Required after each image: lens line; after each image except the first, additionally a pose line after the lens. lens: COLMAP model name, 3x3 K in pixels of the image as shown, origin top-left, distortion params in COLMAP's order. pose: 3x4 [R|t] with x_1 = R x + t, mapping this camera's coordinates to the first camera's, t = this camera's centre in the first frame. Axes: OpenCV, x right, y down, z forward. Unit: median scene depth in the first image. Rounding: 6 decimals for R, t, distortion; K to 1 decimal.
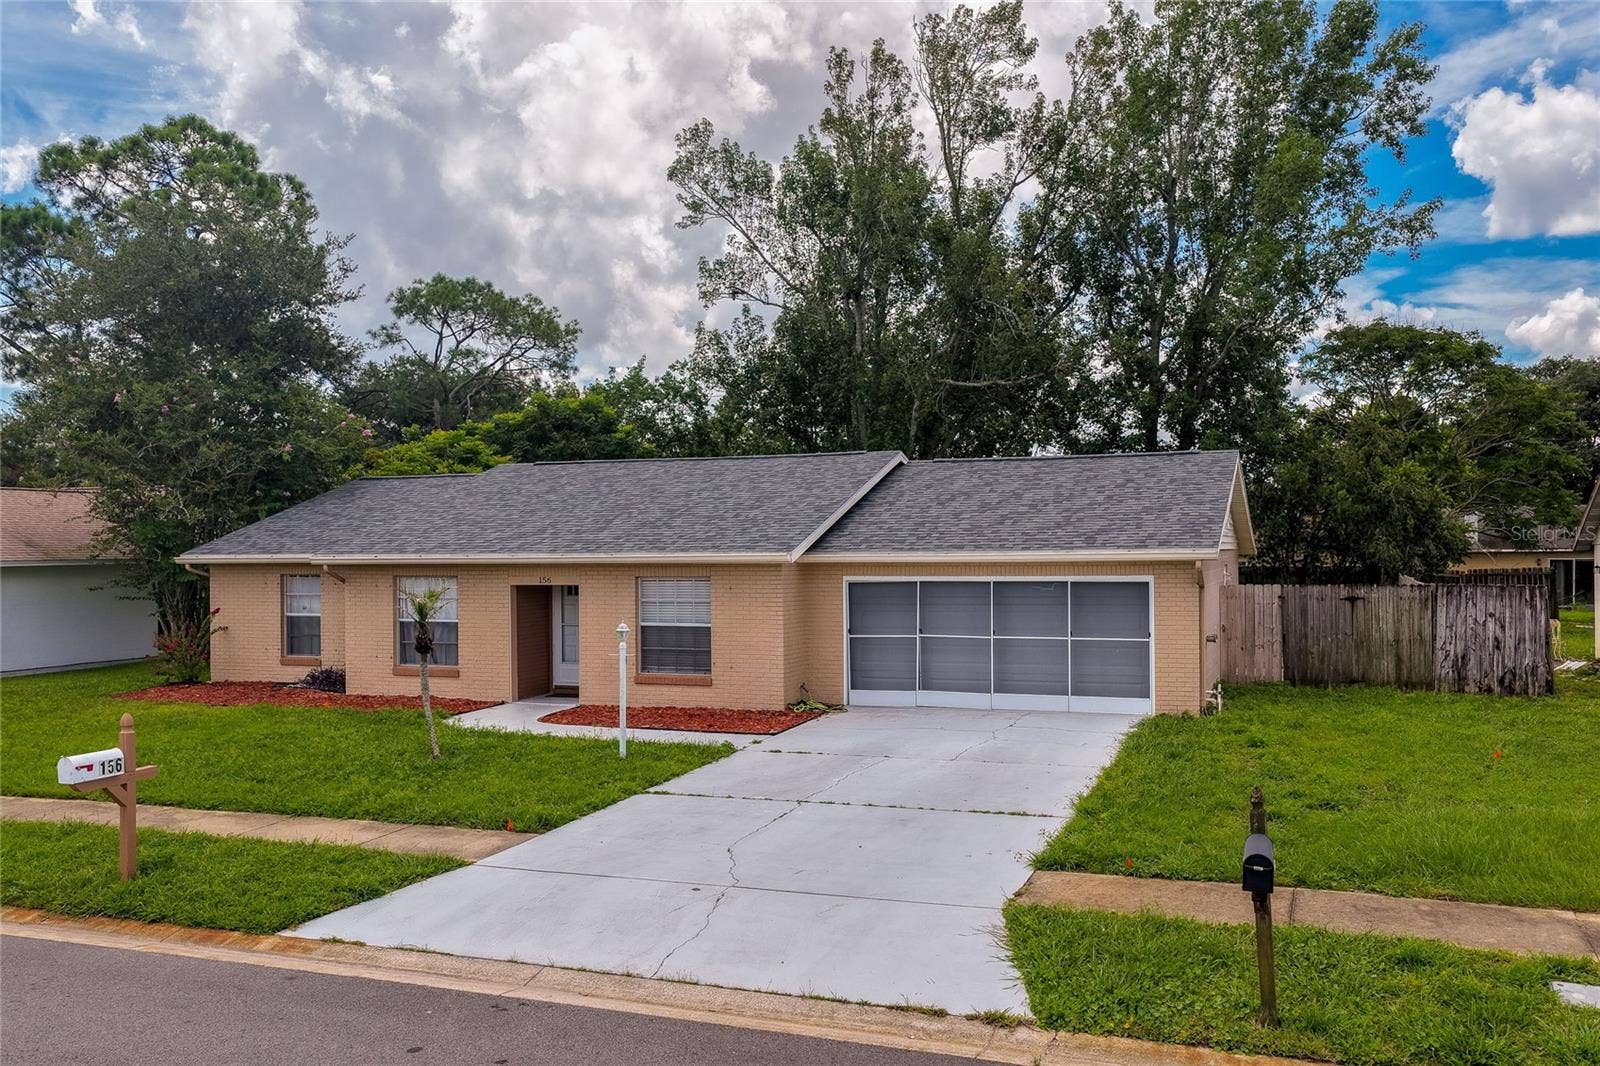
lens RADIAL K [[1410.3, 0, 800.0], [0, 1410.3, 533.0], [0, 0, 1]] dist [0.008331, 0.002842]
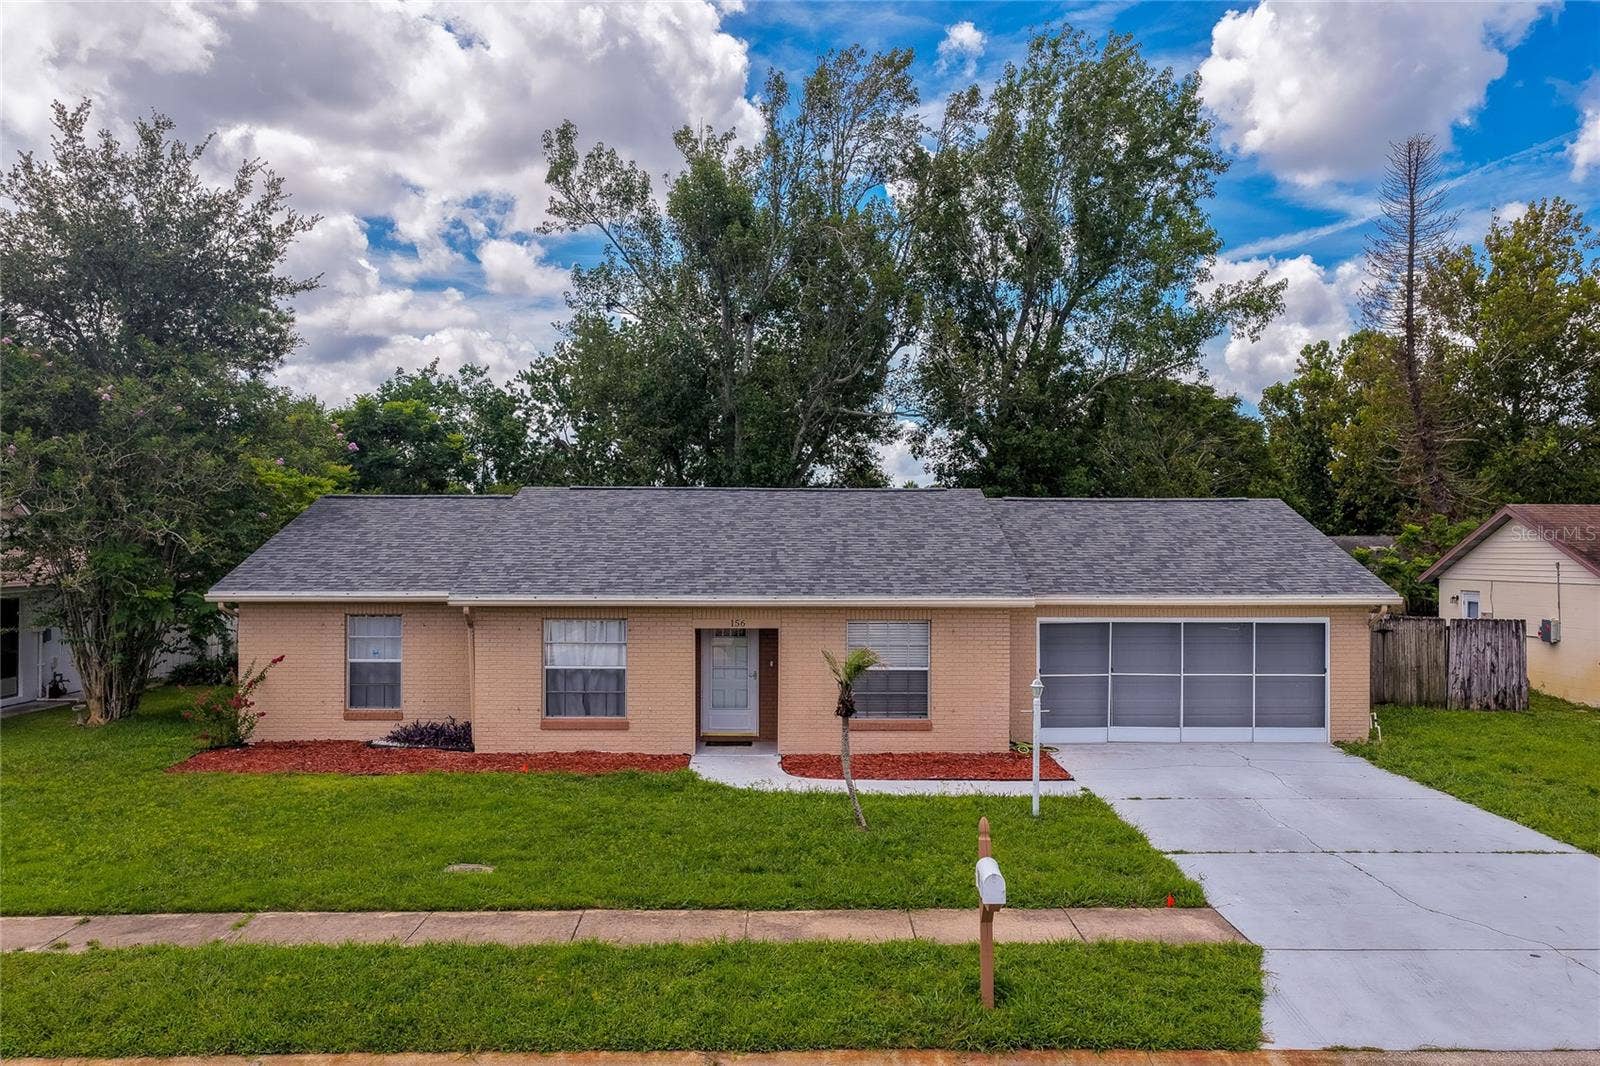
lens RADIAL K [[1389.1, 0, 798.2], [0, 1389.1, 545.7], [0, 0, 1]] dist [-0.000424, 0.109176]
pose [[0.920225, 0.010134, 0.391258, -0.523464], [-0.014275, 0.999869, 0.007676, -0.026769], [-0.391129, -0.012649, 0.920249, 0.139916]]
